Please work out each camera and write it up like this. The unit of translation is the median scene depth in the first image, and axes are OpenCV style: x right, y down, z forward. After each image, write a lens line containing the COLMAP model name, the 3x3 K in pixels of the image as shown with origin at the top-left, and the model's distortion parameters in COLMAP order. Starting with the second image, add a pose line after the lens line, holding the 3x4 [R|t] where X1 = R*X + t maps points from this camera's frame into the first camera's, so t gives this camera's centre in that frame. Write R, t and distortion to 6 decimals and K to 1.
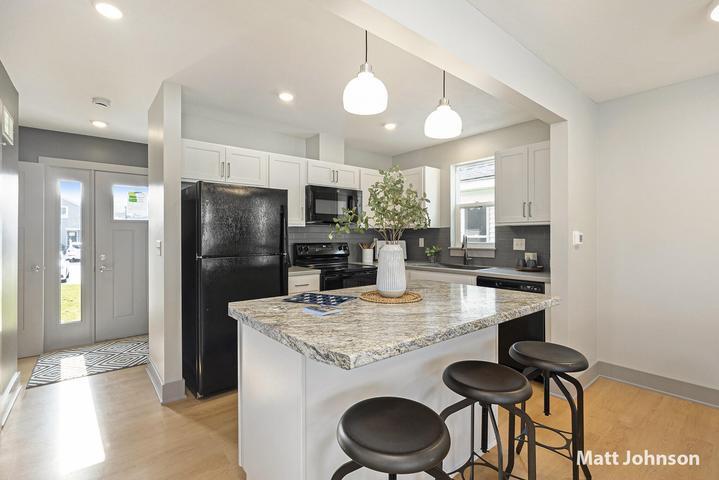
lens RADIAL K [[333.9, 0, 359.2], [0, 333.9, 235.9], [0, 0, 1]] dist [-0.000997, 0.000097]
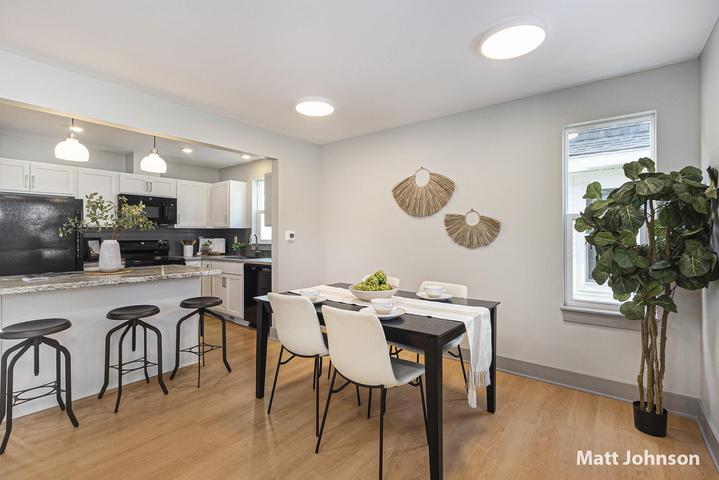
lens RADIAL K [[333.9, 0, 359.2], [0, 333.9, 235.9], [0, 0, 1]] dist [-0.000997, 0.000097]
pose [[0.975386, -0.001355, 0.220499, 0.402639], [0.001211, 0.999999, 0.000789, 0.004746], [-0.220500, -0.000503, 0.975387, -0.369845]]
